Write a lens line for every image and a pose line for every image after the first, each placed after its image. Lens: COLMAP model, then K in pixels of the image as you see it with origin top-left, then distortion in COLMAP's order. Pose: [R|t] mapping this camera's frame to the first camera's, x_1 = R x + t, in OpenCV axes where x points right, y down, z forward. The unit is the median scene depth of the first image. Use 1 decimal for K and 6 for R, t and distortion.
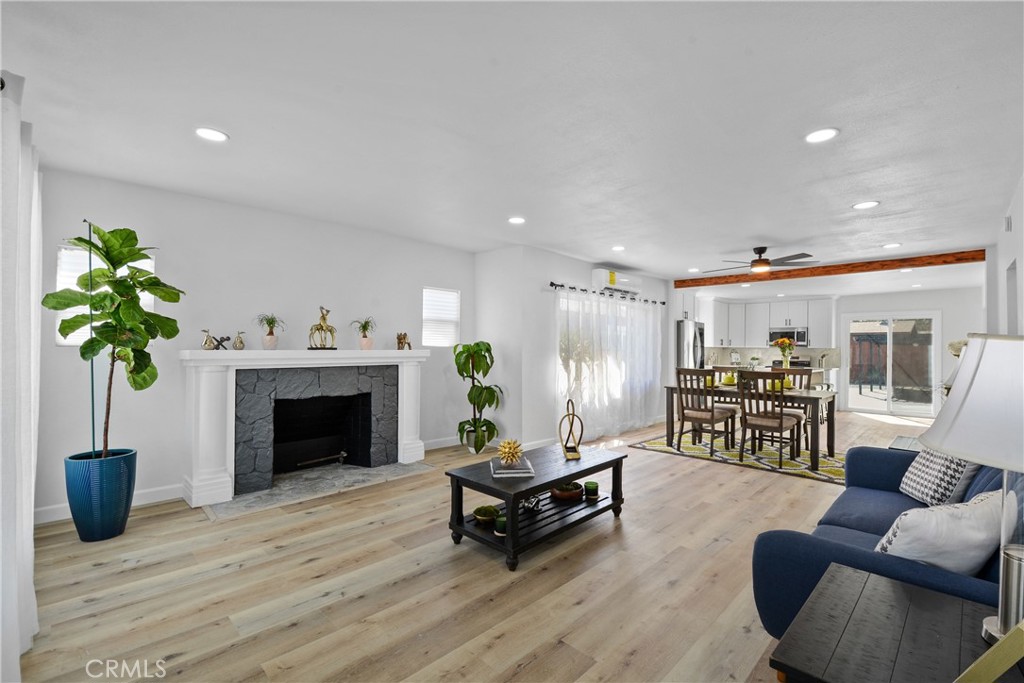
lens RADIAL K [[452.9, 0, 529.2], [0, 452.9, 342.6], [0, 0, 1]] dist [0.006705, -0.015061]
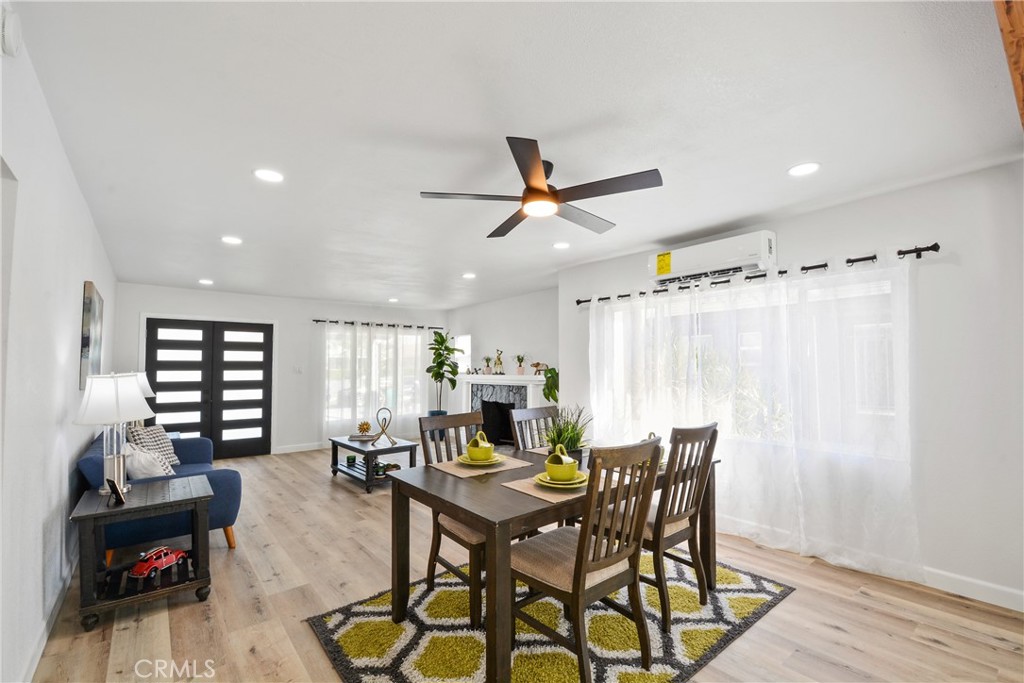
lens RADIAL K [[452.9, 0, 522.7], [0, 452.9, 355.4], [0, 0, 1]] dist [0.006705, -0.015061]
pose [[-0.130383, -0.035187, -0.990839, 0.952653], [0.014275, 0.999200, -0.037362, 0.006270], [0.991361, -0.019016, -0.129777, 1.023019]]
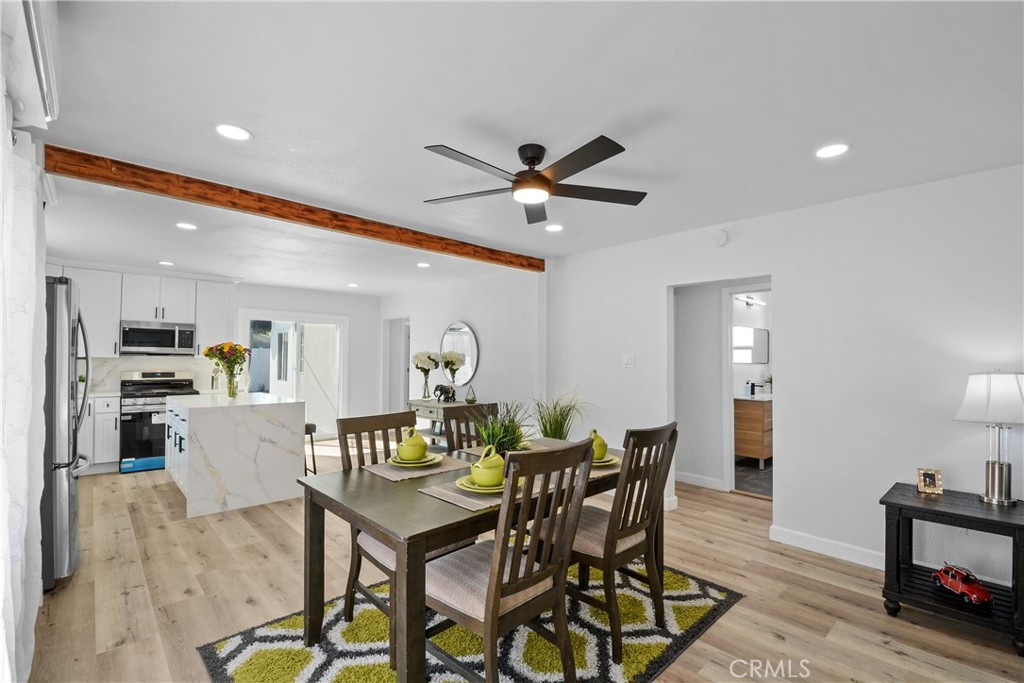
lens RADIAL K [[452.9, 0, 520.4], [0, 452.9, 356.1], [0, 0, 1]] dist [0.006705, -0.015061]
pose [[0.058011, 0.002795, 0.998312, 0.057272], [-0.025997, 0.999661, -0.001288, -0.002384], [-0.997977, -0.025878, 0.058064, 0.956338]]
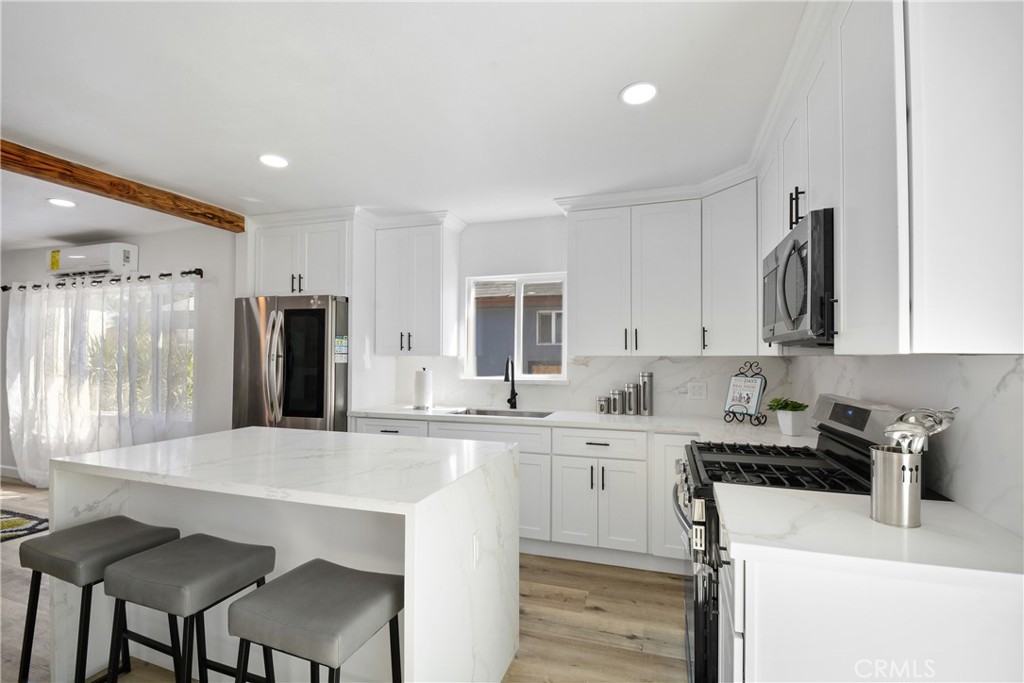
lens RADIAL K [[452.9, 0, 526.3], [0, 452.9, 353.9], [0, 0, 1]] dist [0.006705, -0.015061]
pose [[0.439138, -0.017085, -0.898257, 1.268815], [0.015491, 0.999815, -0.011444, 0.021918], [0.898286, -0.008889, 0.439321, 1.547640]]
